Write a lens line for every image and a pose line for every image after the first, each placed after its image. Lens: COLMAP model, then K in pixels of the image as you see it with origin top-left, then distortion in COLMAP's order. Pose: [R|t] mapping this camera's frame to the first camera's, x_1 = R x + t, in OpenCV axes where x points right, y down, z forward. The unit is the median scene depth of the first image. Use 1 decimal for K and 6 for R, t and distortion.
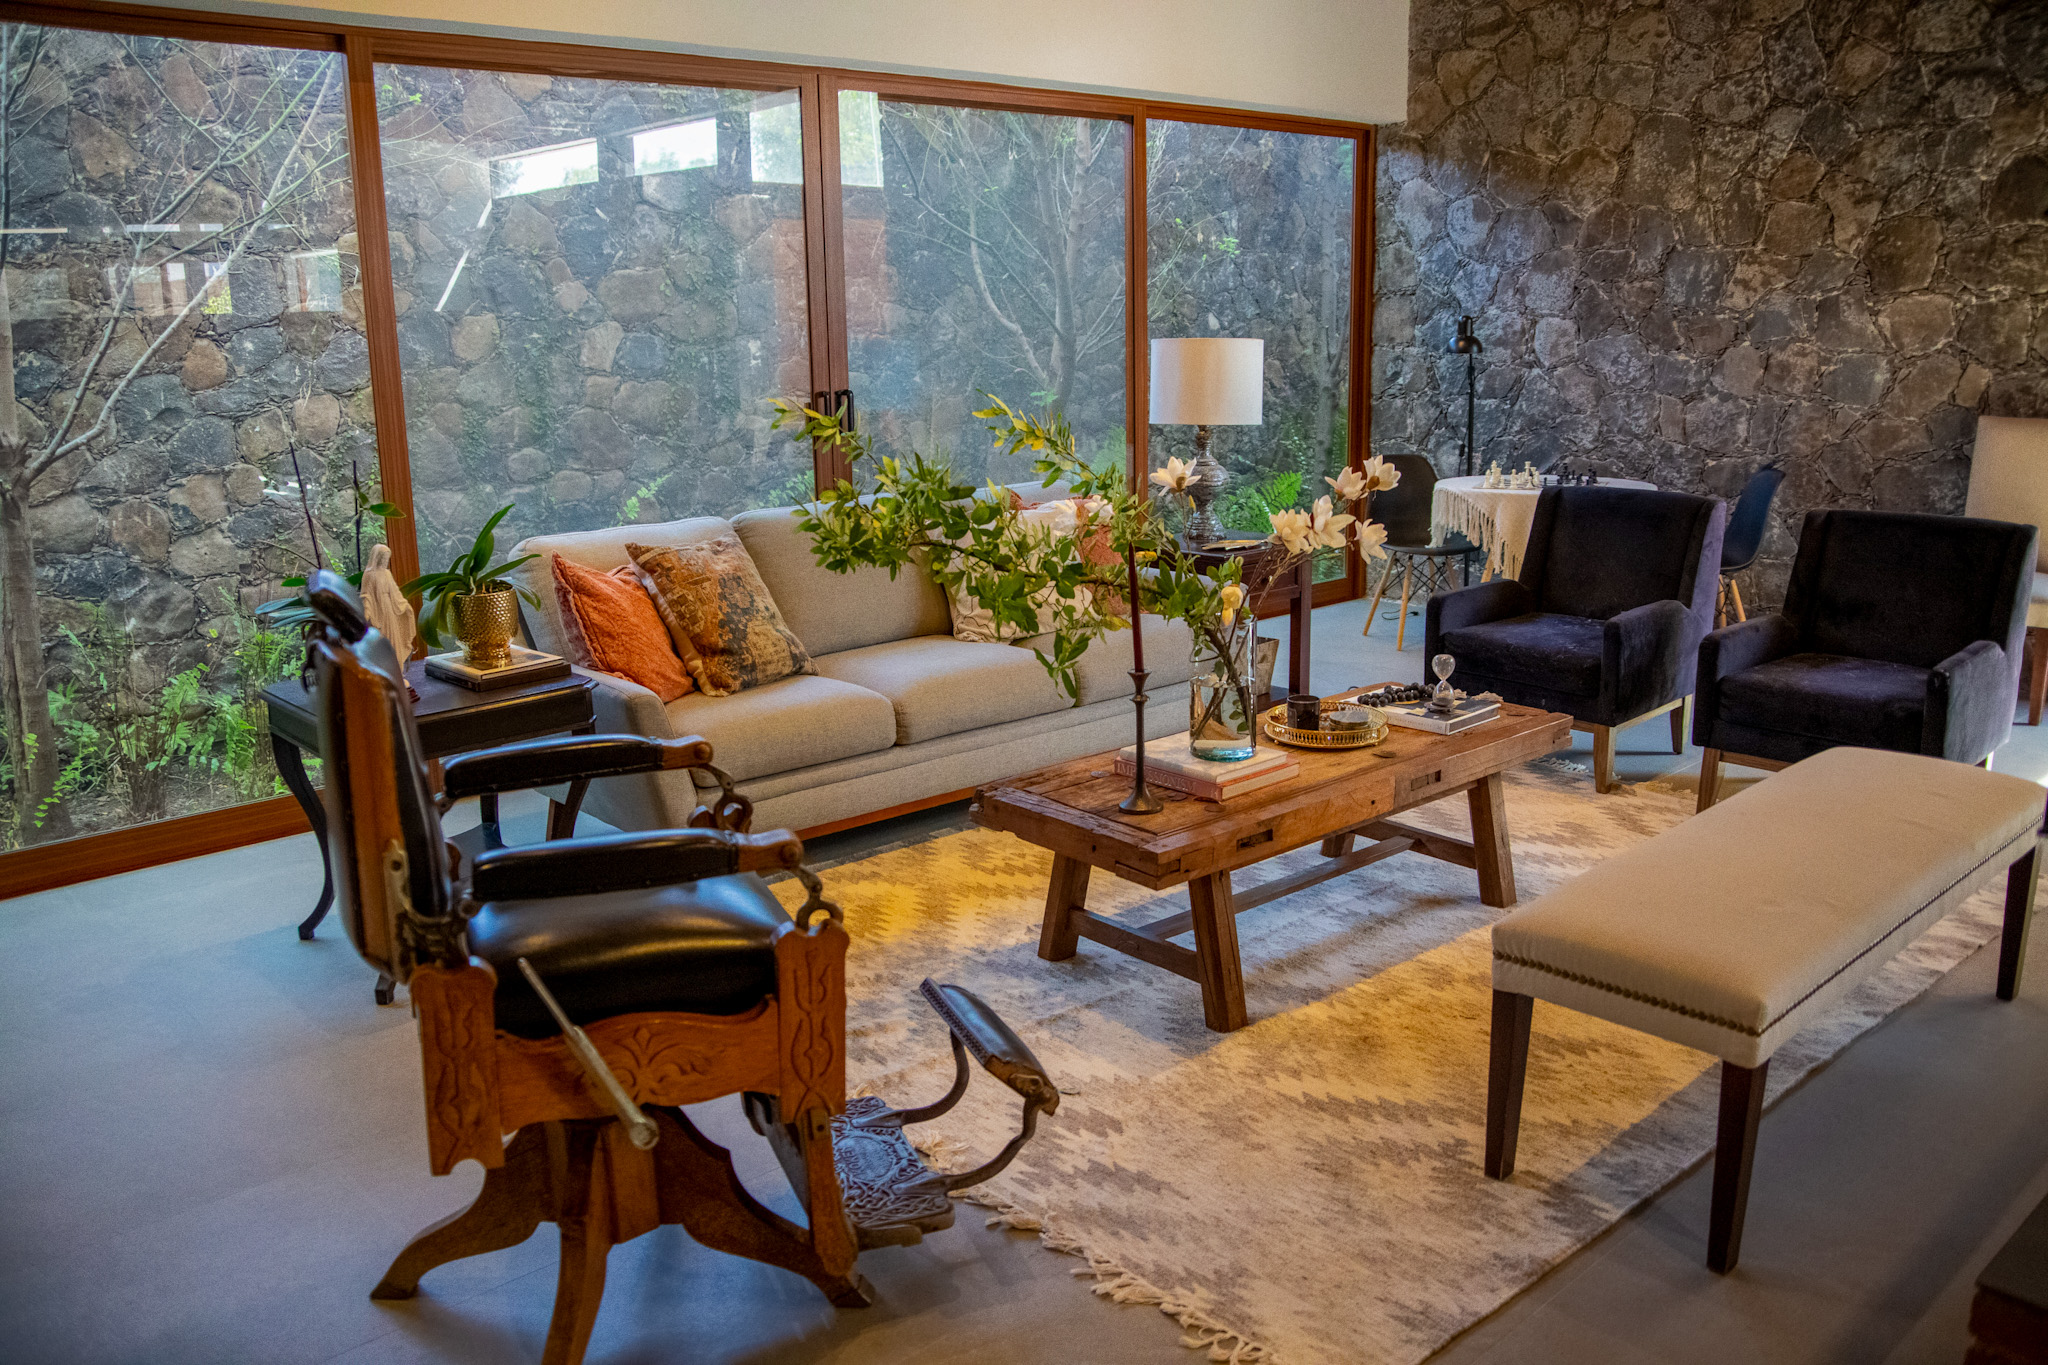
lens RADIAL K [[1639.6, 0, 1024.3], [0, 1639.6, 682.5], [0, 0, 1]] dist [-0.106766, 0.067390]
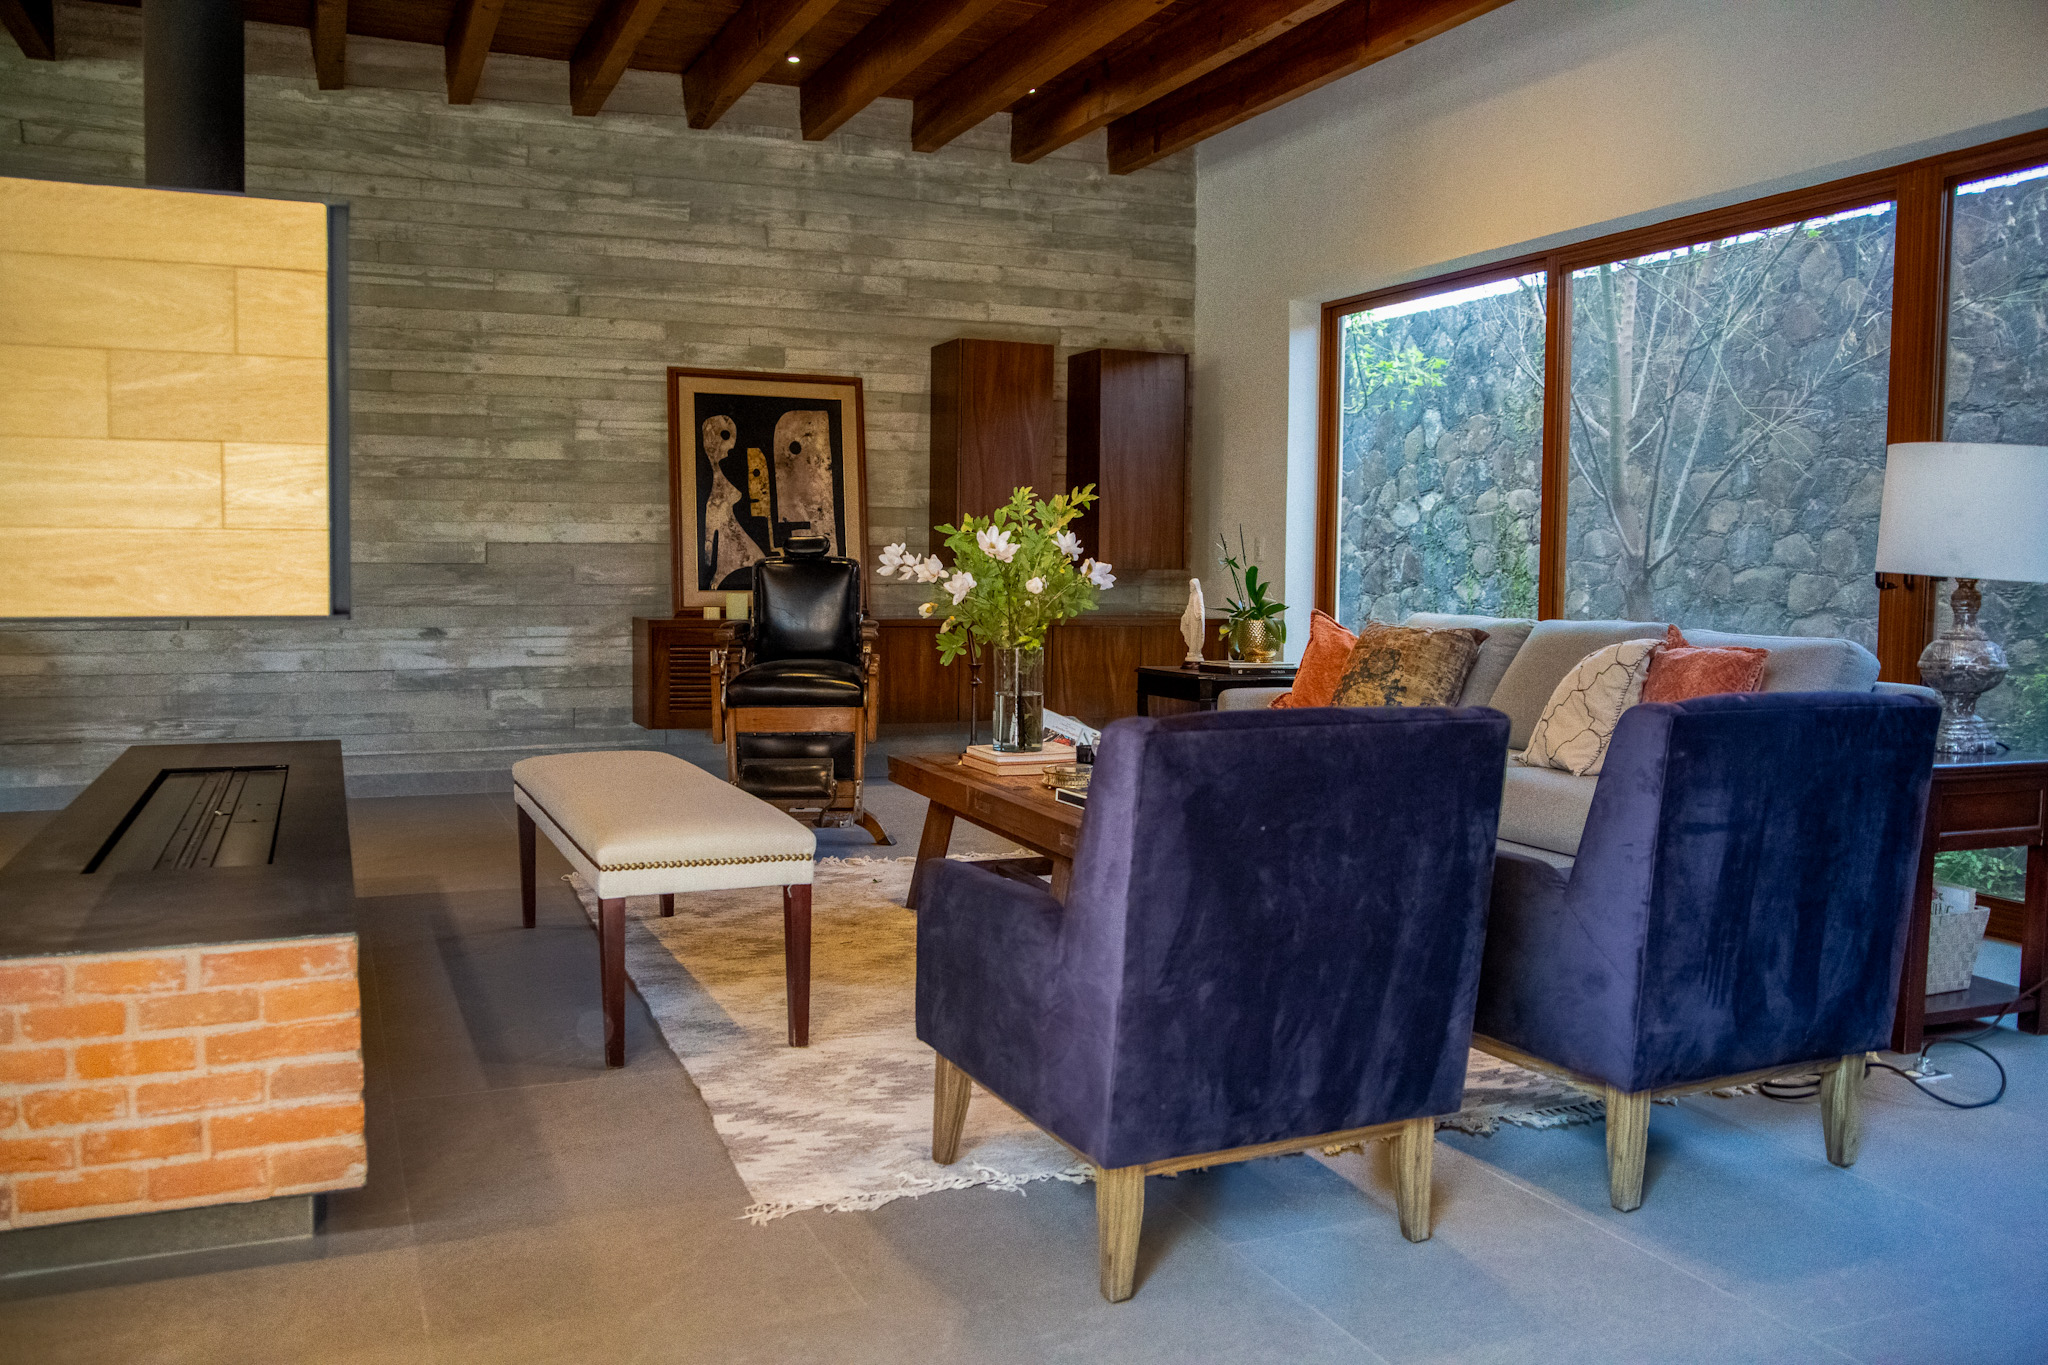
lens RADIAL K [[1639.6, 0, 1025.1], [0, 1639.6, 685.9], [0, 0, 1]] dist [-0.106766, 0.067390]
pose [[-0.329969, 0.084333, -0.940217, 0.800342], [-0.212935, 0.963683, 0.161167, -0.132992], [0.919663, 0.253385, -0.300027, 0.823840]]
